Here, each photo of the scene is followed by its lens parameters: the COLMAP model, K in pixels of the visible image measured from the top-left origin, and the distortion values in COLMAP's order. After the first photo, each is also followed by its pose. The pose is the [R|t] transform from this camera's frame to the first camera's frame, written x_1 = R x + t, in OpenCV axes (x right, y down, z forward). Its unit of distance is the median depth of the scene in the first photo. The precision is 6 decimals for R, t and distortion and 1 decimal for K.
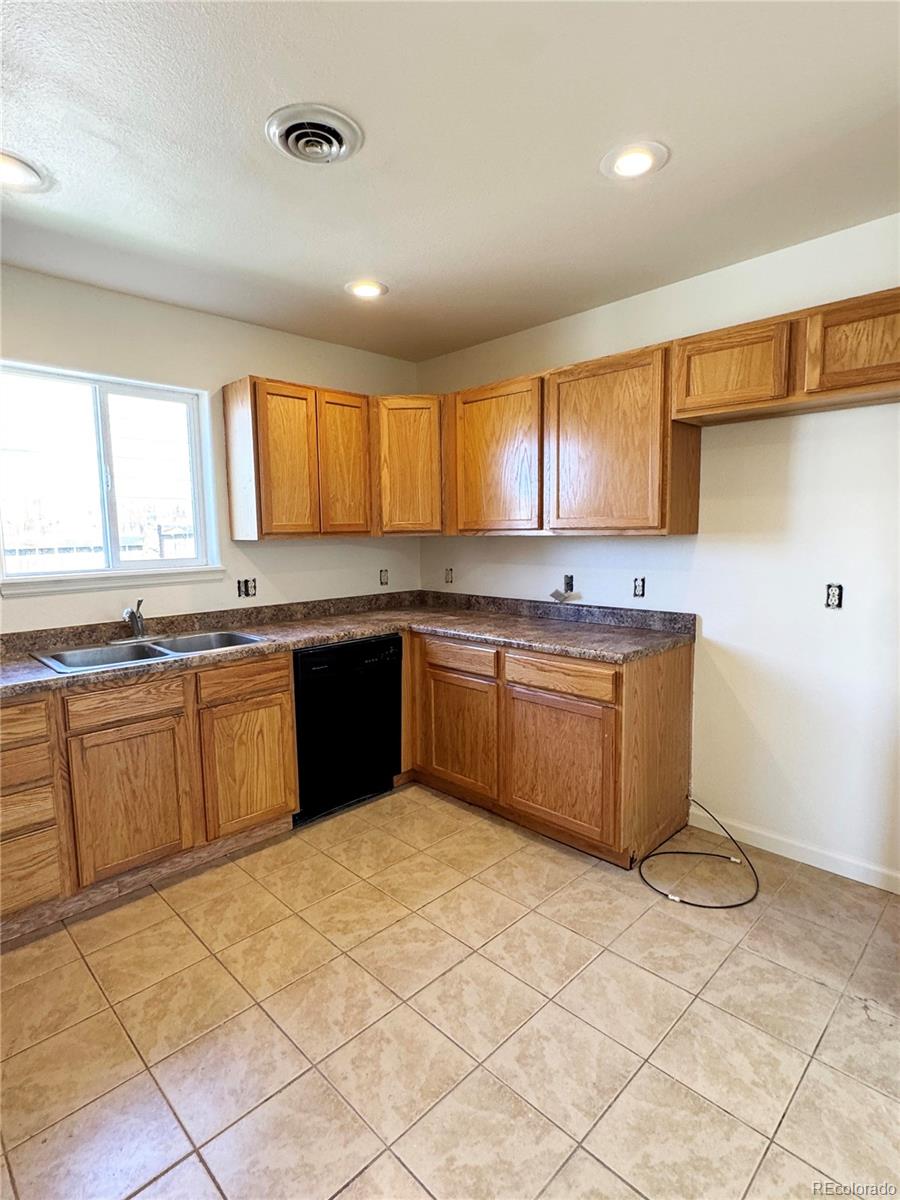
lens RADIAL K [[617.2, 0, 450.0], [0, 617.2, 600.0], [0, 0, 1]] dist [-0.004158, -0.000889]
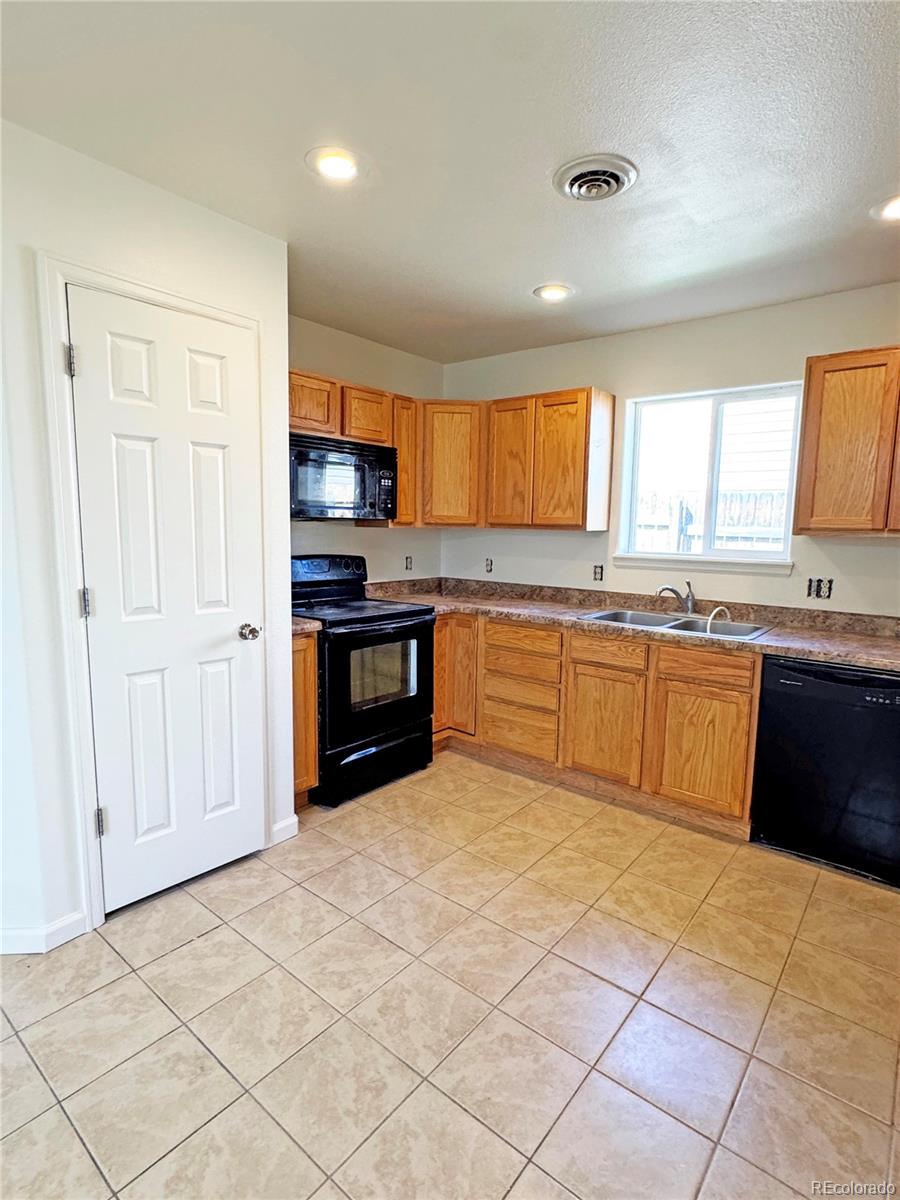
lens RADIAL K [[617.2, 0, 450.0], [0, 617.2, 600.0], [0, 0, 1]] dist [-0.004158, -0.000889]
pose [[0.092864, 0.141779, -0.985533, 0.673983], [-0.127536, 0.983350, 0.129447, -0.065293], [0.987477, 0.113670, 0.109399, 0.467395]]
